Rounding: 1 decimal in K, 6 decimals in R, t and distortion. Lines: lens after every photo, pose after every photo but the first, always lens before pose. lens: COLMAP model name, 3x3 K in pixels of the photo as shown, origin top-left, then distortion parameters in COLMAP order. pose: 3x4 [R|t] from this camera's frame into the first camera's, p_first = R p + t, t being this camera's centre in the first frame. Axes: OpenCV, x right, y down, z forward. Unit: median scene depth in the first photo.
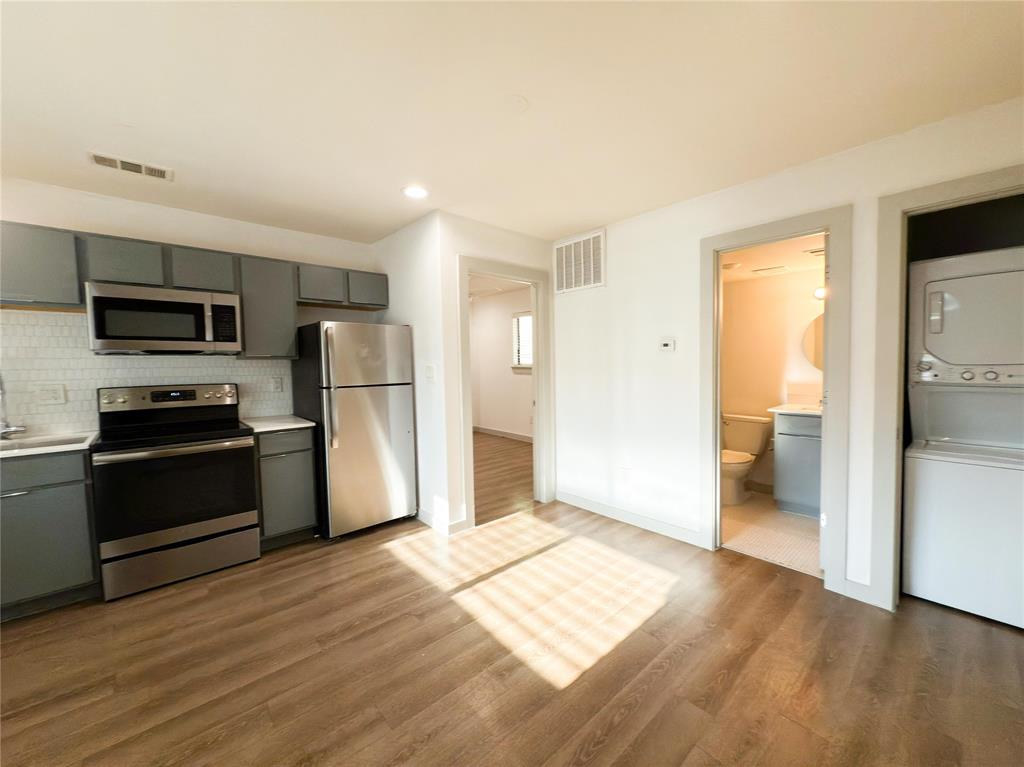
lens RADIAL K [[405.3, 0, 510.3], [0, 405.3, 382.7], [0, 0, 1]] dist [-0.000038, -0.000356]
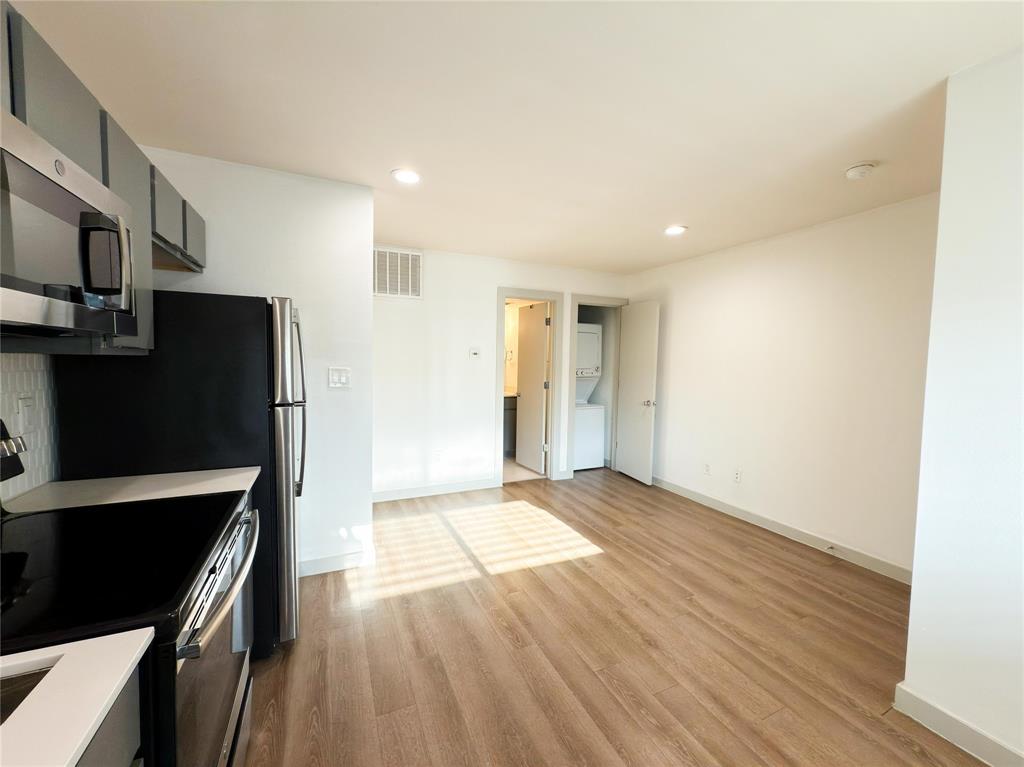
lens RADIAL K [[405.3, 0, 510.3], [0, 405.3, 382.7], [0, 0, 1]] dist [-0.000038, -0.000356]
pose [[0.291796, -0.035029, 0.955839, -1.114255], [0.029191, 0.999190, 0.027706, -0.033001], [-0.956035, 0.019817, 0.292582, 0.569650]]
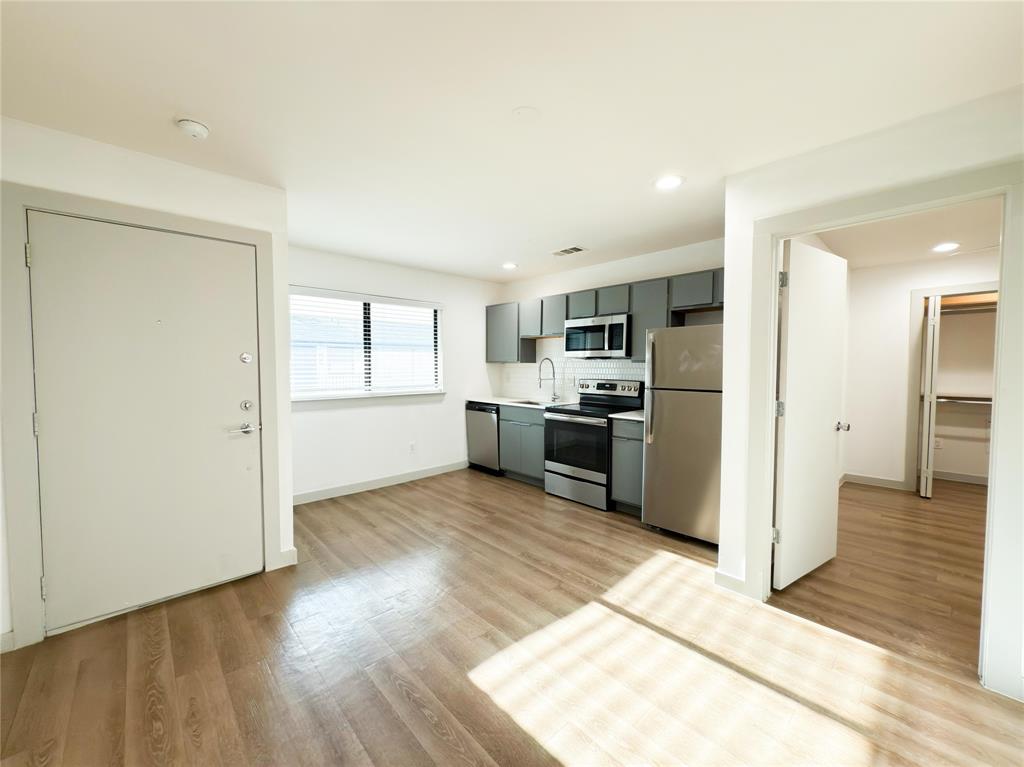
lens RADIAL K [[405.3, 0, 510.3], [0, 405.3, 382.7], [0, 0, 1]] dist [-0.000038, -0.000356]
pose [[0.024827, 0.050294, -0.998426, 0.761740], [-0.058090, 0.997119, 0.048784, -0.040468], [0.998003, 0.056787, 0.027677, 0.690497]]
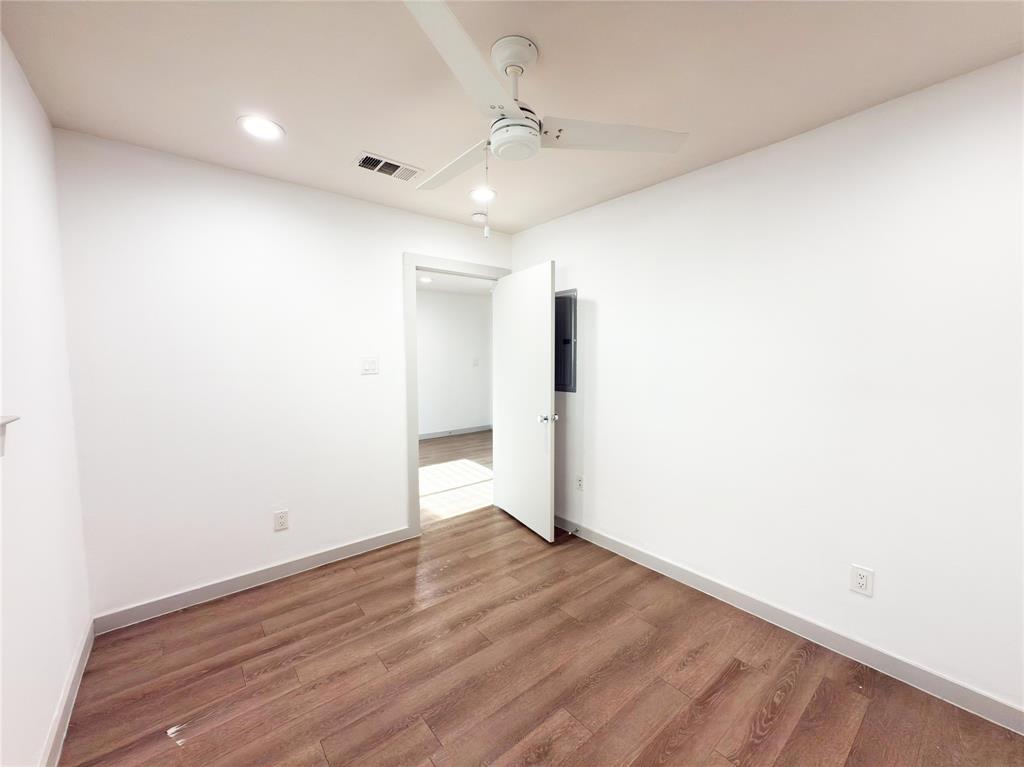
lens RADIAL K [[405.3, 0, 510.3], [0, 405.3, 382.7], [0, 0, 1]] dist [-0.000038, -0.000356]
pose [[-0.999265, 0.007953, 0.037493, -0.235229], [0.012497, 0.992382, 0.122563, -0.155190], [-0.036233, 0.122942, -0.991752, 2.722540]]
